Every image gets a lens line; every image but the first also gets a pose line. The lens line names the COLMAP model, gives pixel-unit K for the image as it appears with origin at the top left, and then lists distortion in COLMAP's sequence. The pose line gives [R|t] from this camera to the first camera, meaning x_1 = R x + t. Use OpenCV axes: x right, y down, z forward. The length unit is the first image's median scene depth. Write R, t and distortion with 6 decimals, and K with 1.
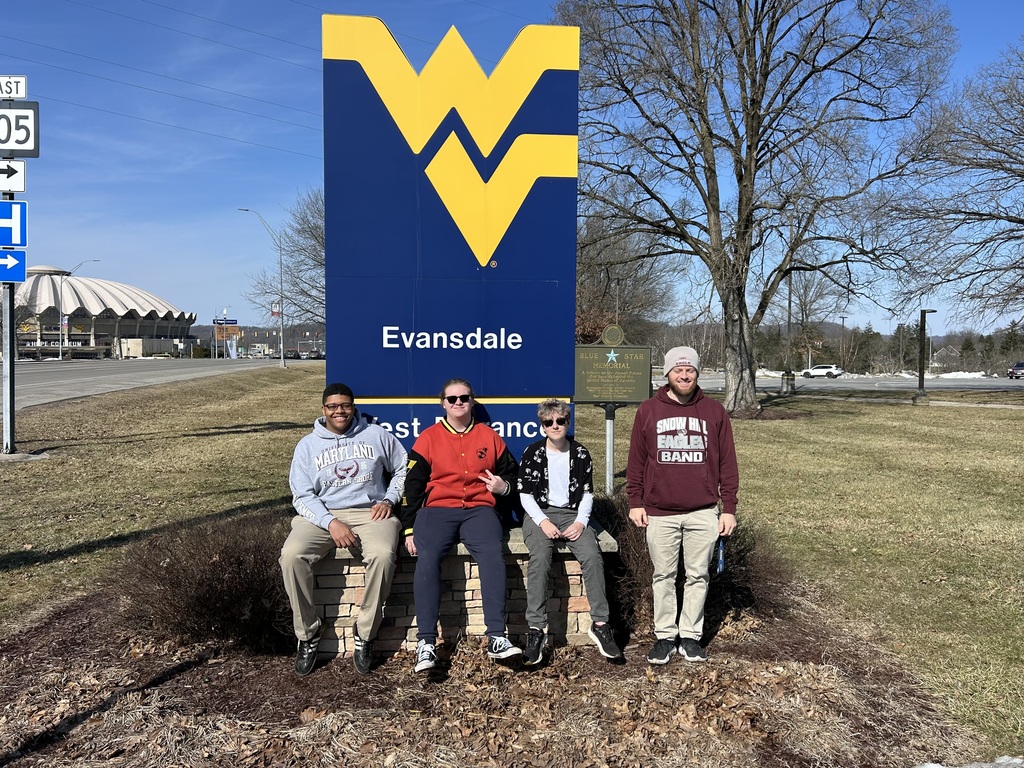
lens RADIAL K [[786.9, 0, 511.1], [0, 786.9, 363.1], [0, 0, 1]] dist [0.063823, -0.076680]
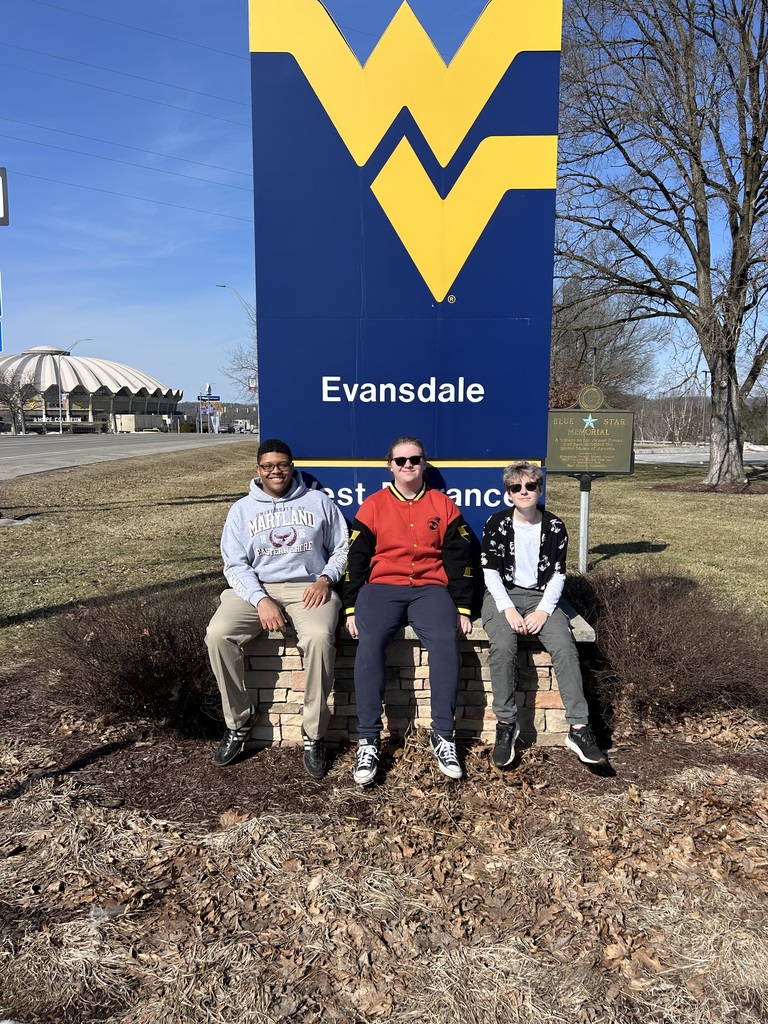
lens RADIAL K [[786.9, 0, 384.0], [0, 786.9, 512.0], [0, 0, 1]] dist [0.063823, -0.076680]
pose [[0.992632, 0.011602, -0.120610, 0.010902], [0.000060, 0.995358, 0.096242, 0.018351], [0.121167, -0.095540, 0.988024, 0.142054]]
